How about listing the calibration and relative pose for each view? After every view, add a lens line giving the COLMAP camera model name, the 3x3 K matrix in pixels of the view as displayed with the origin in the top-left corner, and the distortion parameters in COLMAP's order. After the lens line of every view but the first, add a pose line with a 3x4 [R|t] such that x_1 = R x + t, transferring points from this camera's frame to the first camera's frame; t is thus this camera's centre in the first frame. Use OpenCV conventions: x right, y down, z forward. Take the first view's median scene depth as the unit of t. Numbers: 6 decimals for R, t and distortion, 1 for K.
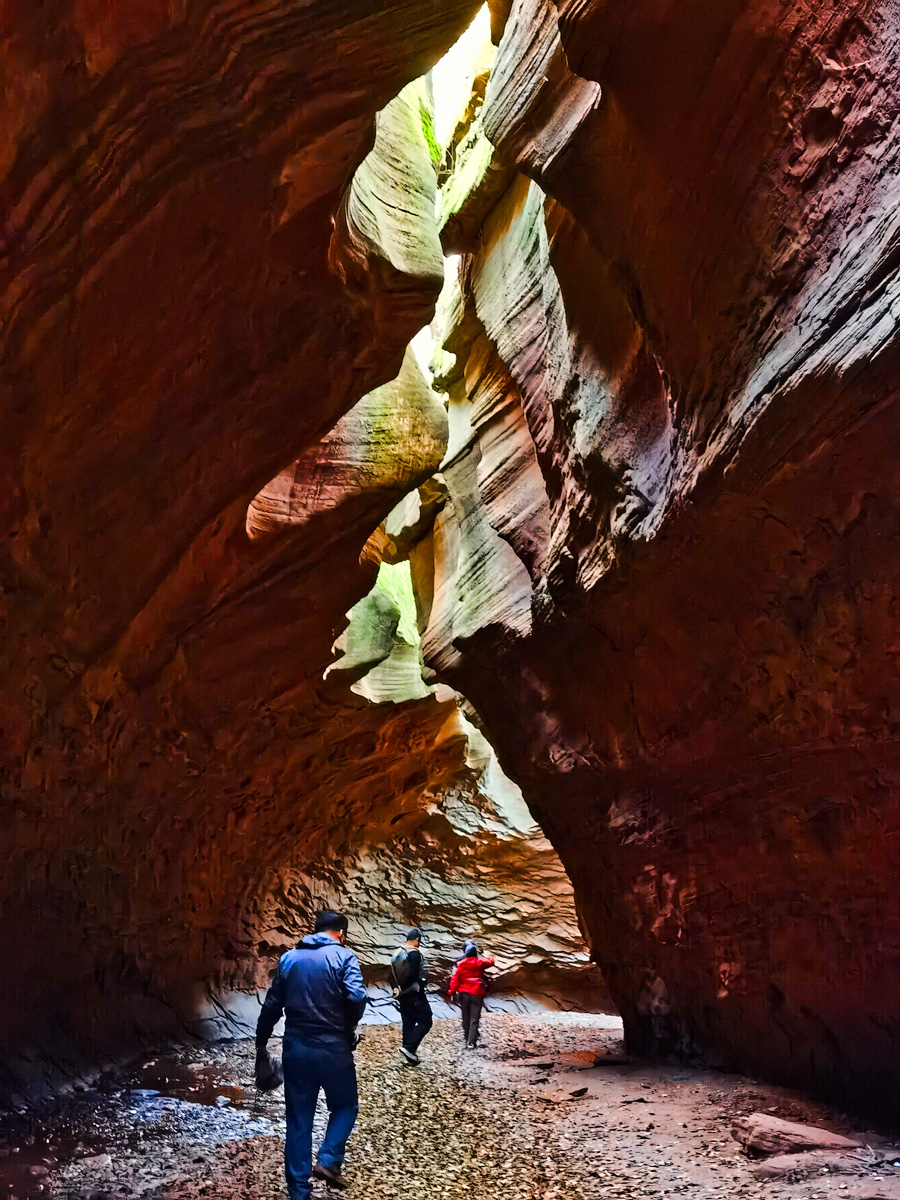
lens RADIAL K [[1959.5, 0, 450.0], [0, 1959.5, 600.2], [0, 0, 1]] dist [-0.021188, 0.000000]
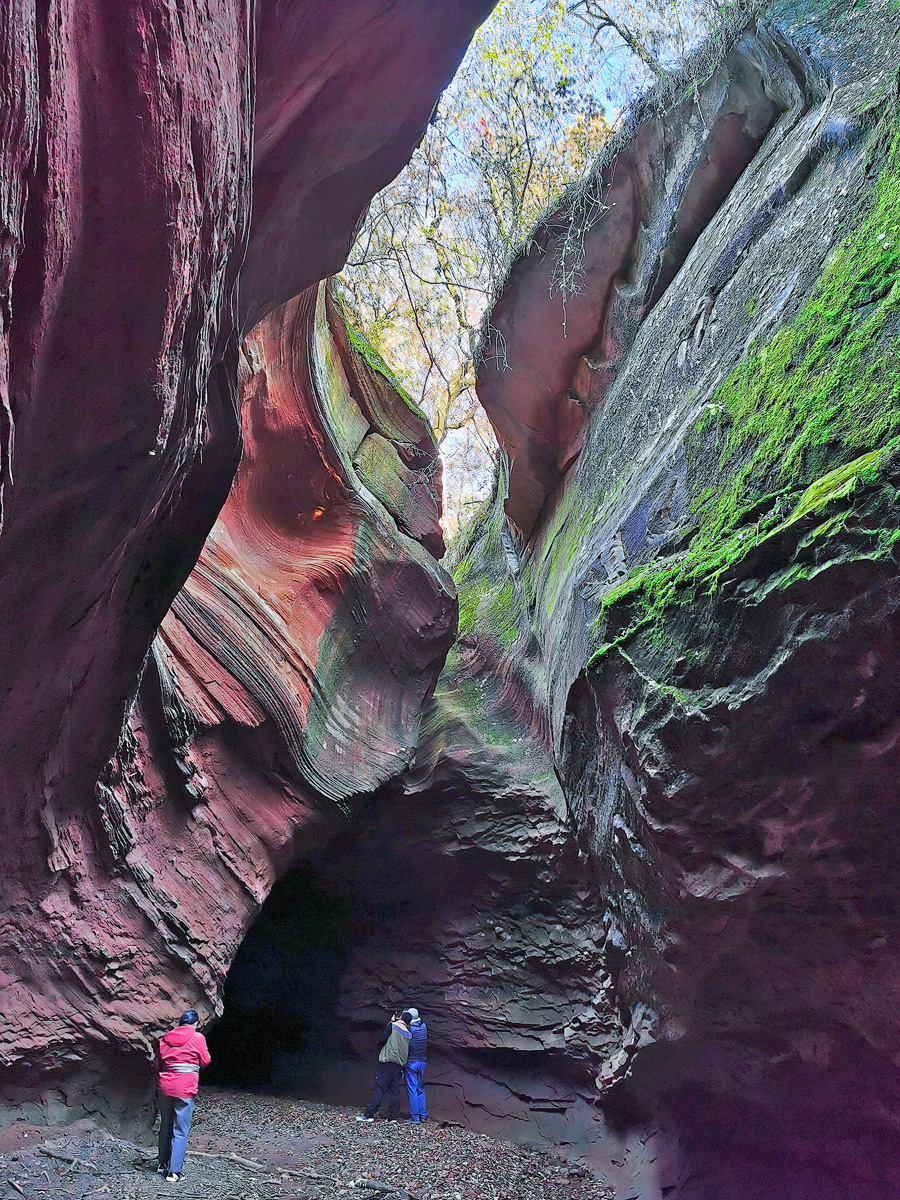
lens RADIAL K [[975.6, 0, 446.1], [0, 975.6, 596.4], [0, 0, 1]] dist [0.027065, -0.046636]
pose [[-0.666672, -0.292416, -0.685595, 0.302149], [0.127620, 0.861462, -0.491524, 0.212390], [0.734344, -0.415181, -0.536995, 1.229330]]
